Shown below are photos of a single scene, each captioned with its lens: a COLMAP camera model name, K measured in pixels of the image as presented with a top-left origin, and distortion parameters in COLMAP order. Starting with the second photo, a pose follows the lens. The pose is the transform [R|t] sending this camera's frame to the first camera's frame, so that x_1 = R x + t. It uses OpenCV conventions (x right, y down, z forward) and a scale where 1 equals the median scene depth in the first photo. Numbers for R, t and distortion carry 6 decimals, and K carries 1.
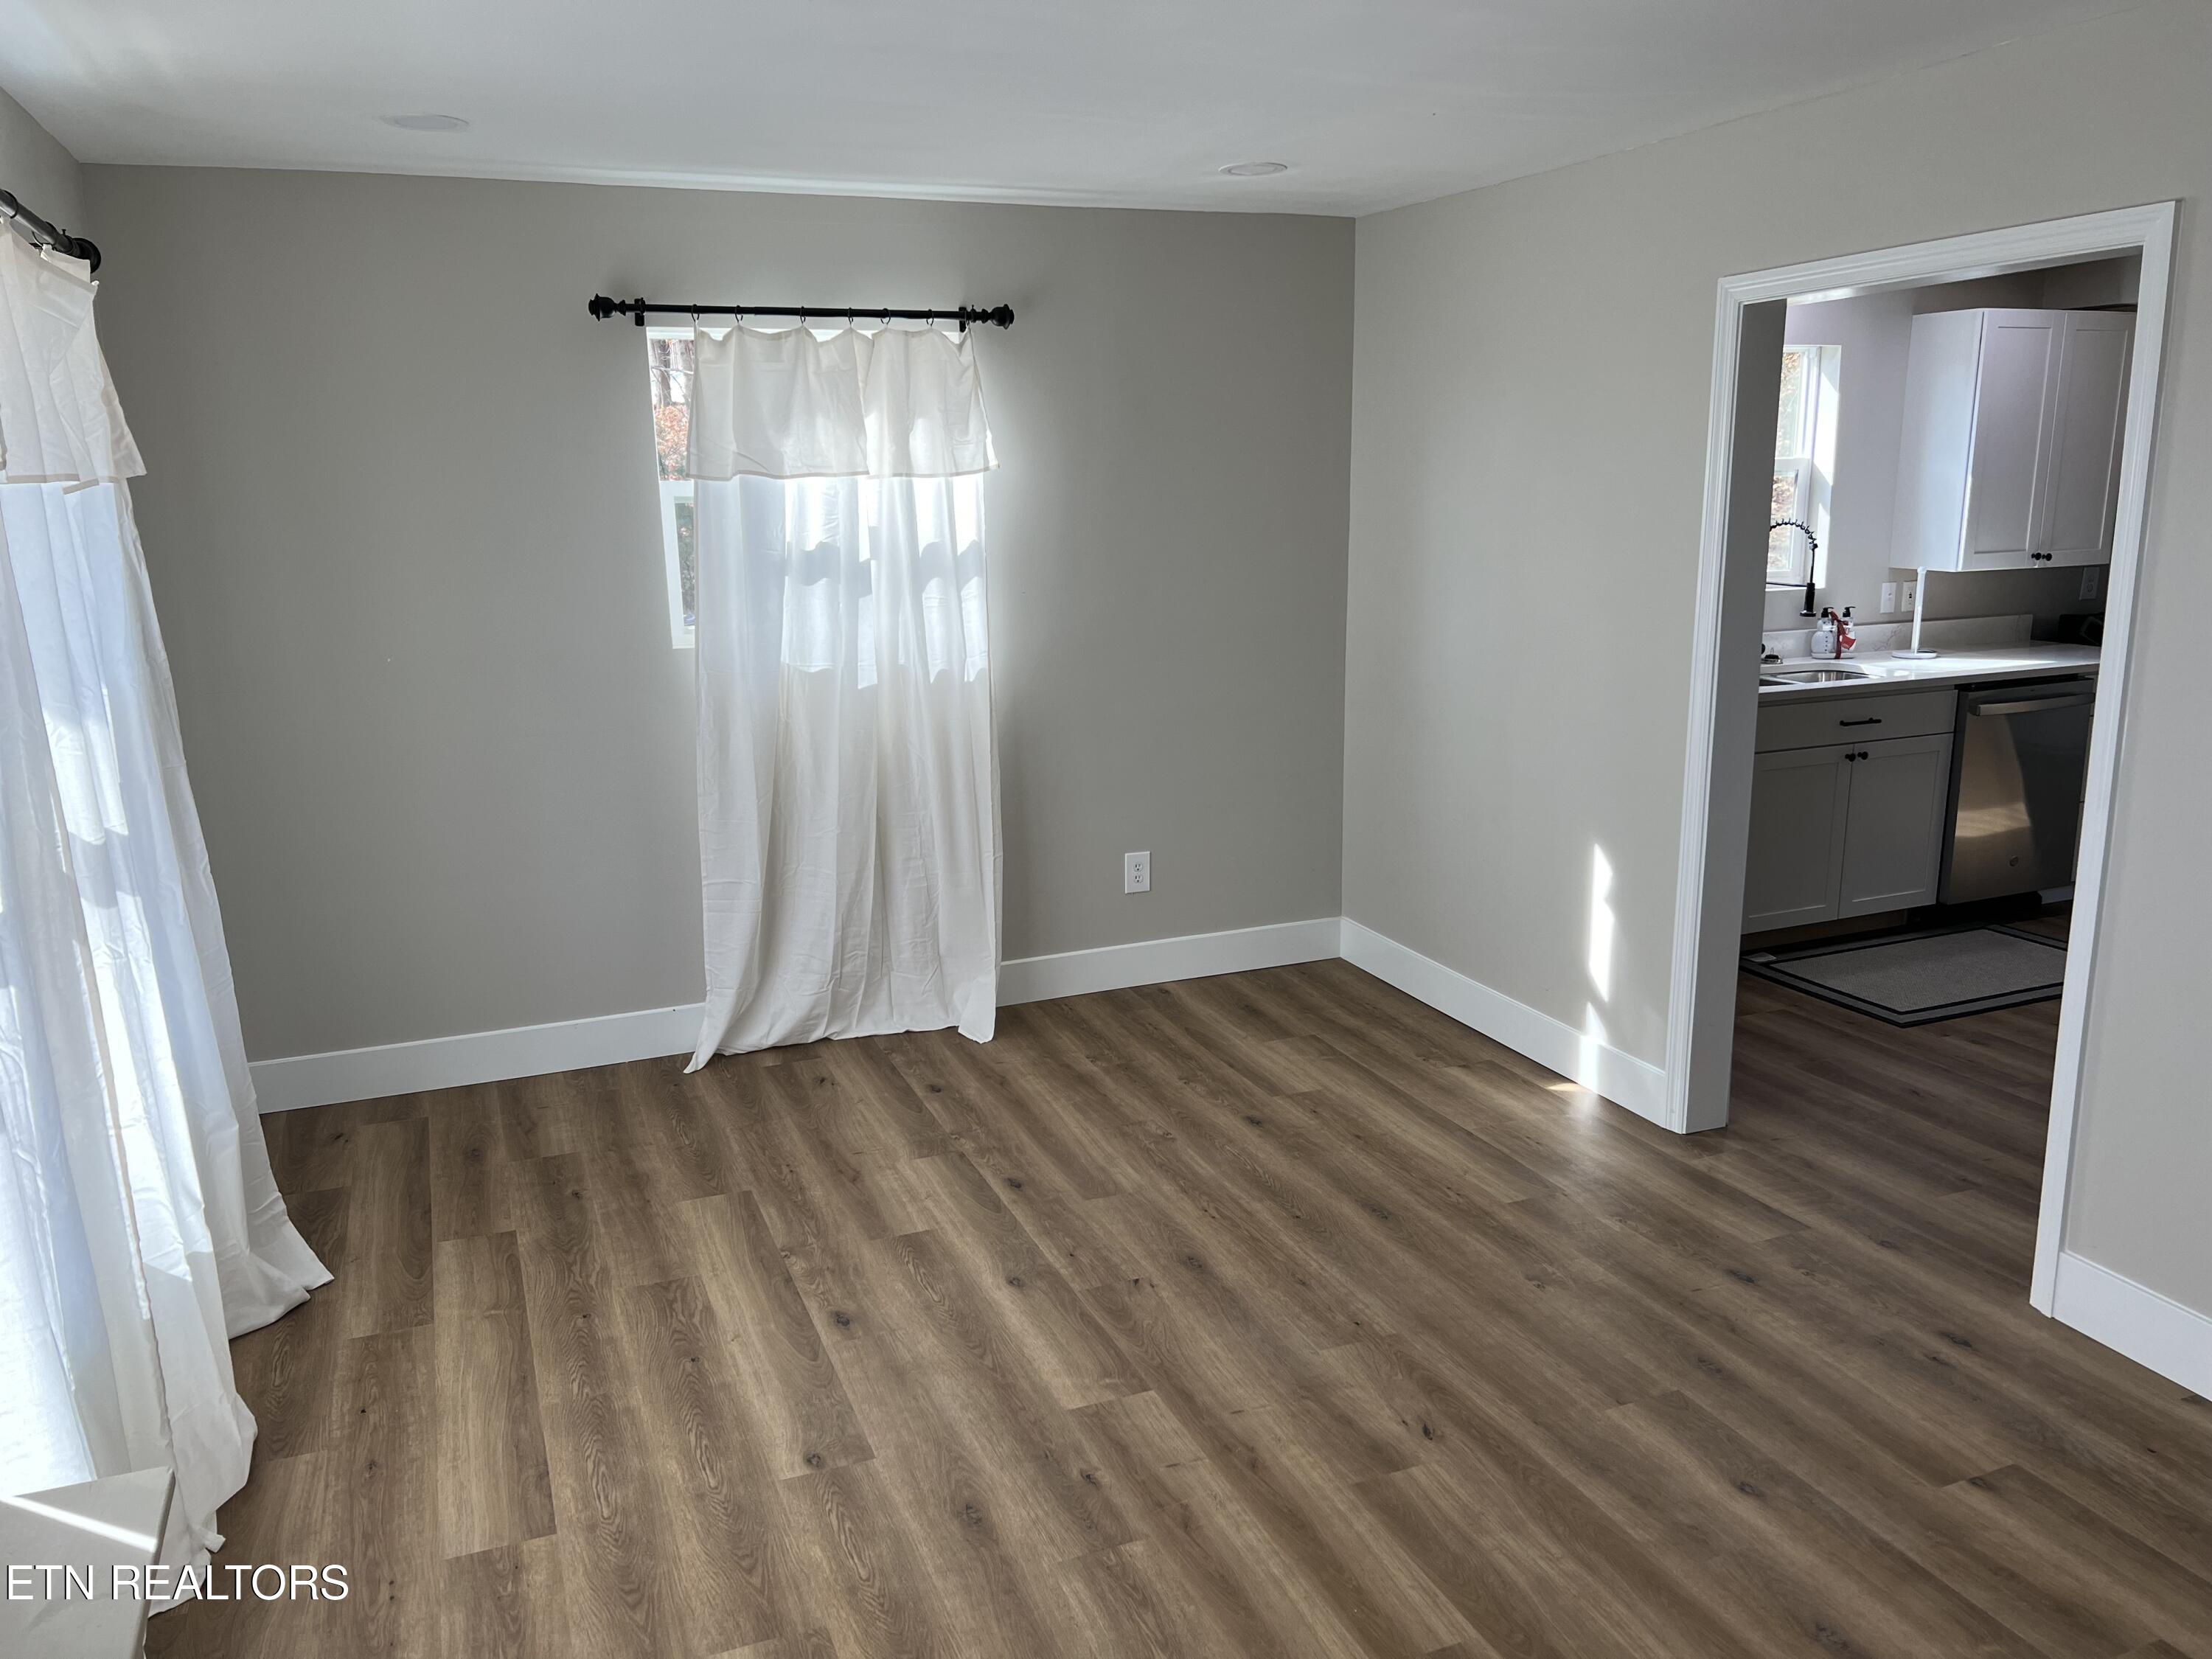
lens RADIAL K [[1657.1, 0, 1102.7], [0, 1657.1, 818.6], [0, 0, 1]] dist [0.040925, -0.028059]
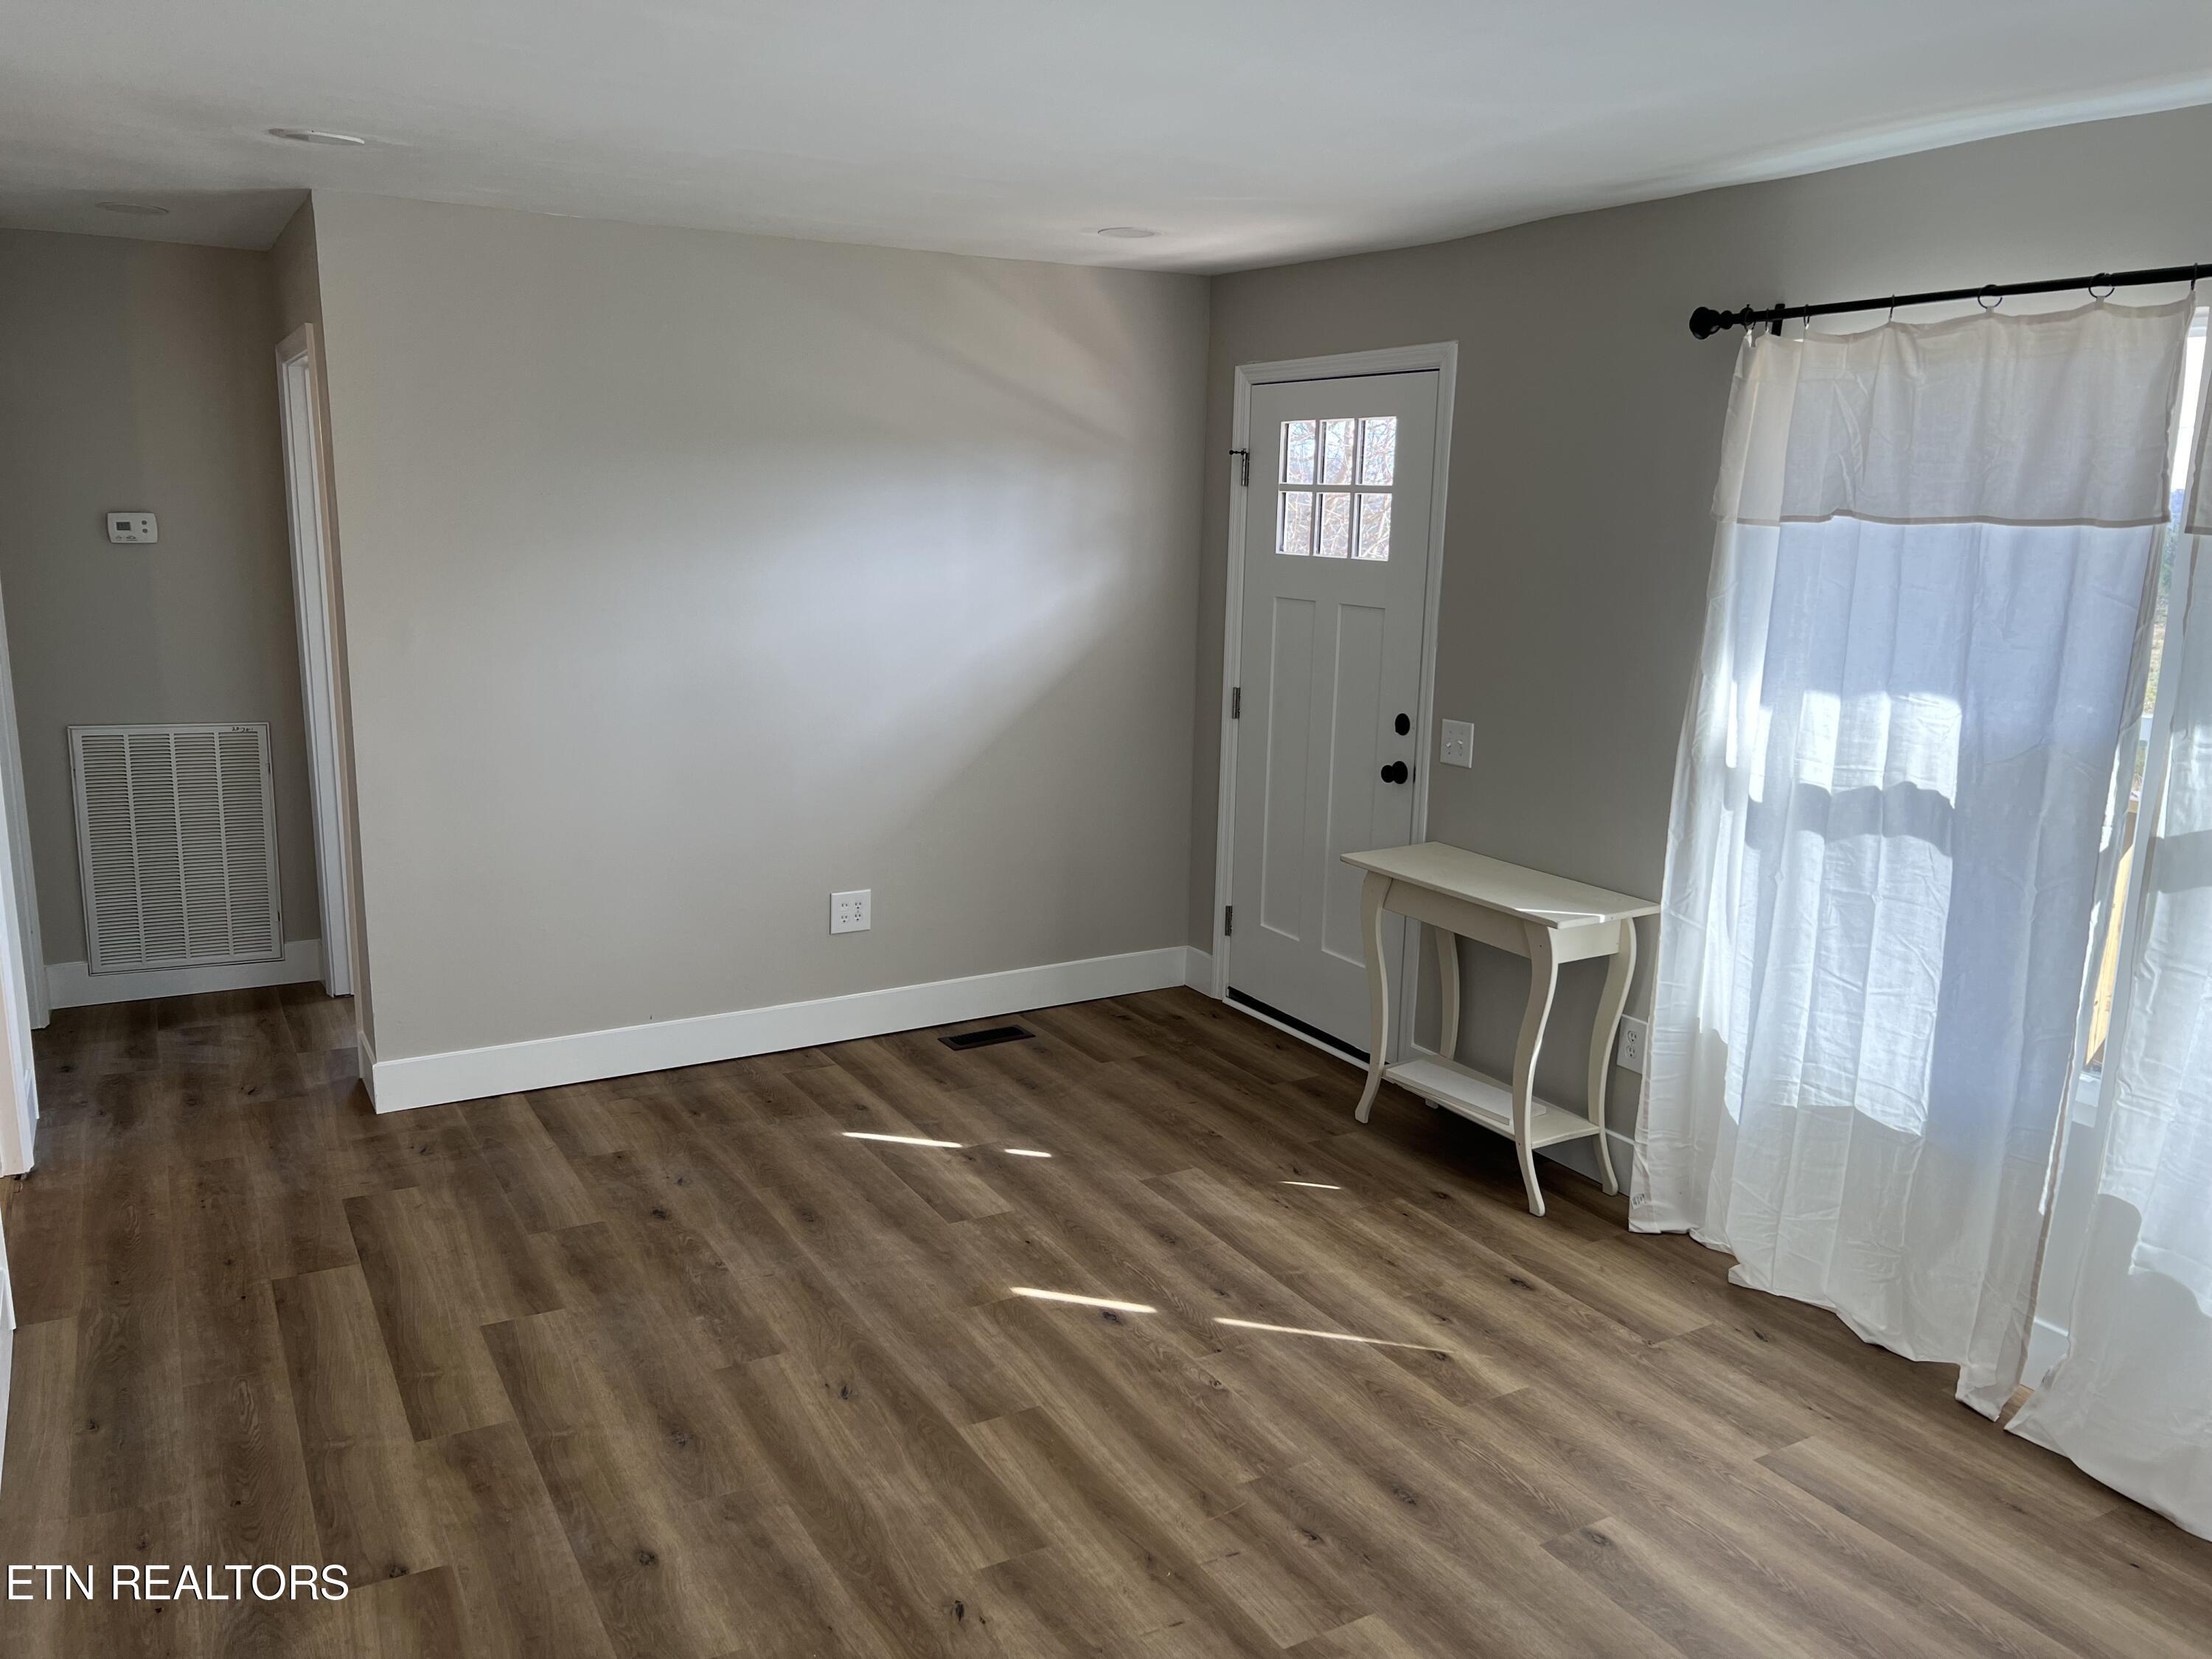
lens RADIAL K [[1657.1, 0, 1107.5], [0, 1657.1, 830.3], [0, 0, 1]] dist [0.040925, -0.028059]
pose [[-0.990144, 0.020550, -0.138539, 0.247052], [-0.035813, 0.919141, 0.392296, -0.382374], [0.135399, 0.393391, -0.909346, 1.764156]]
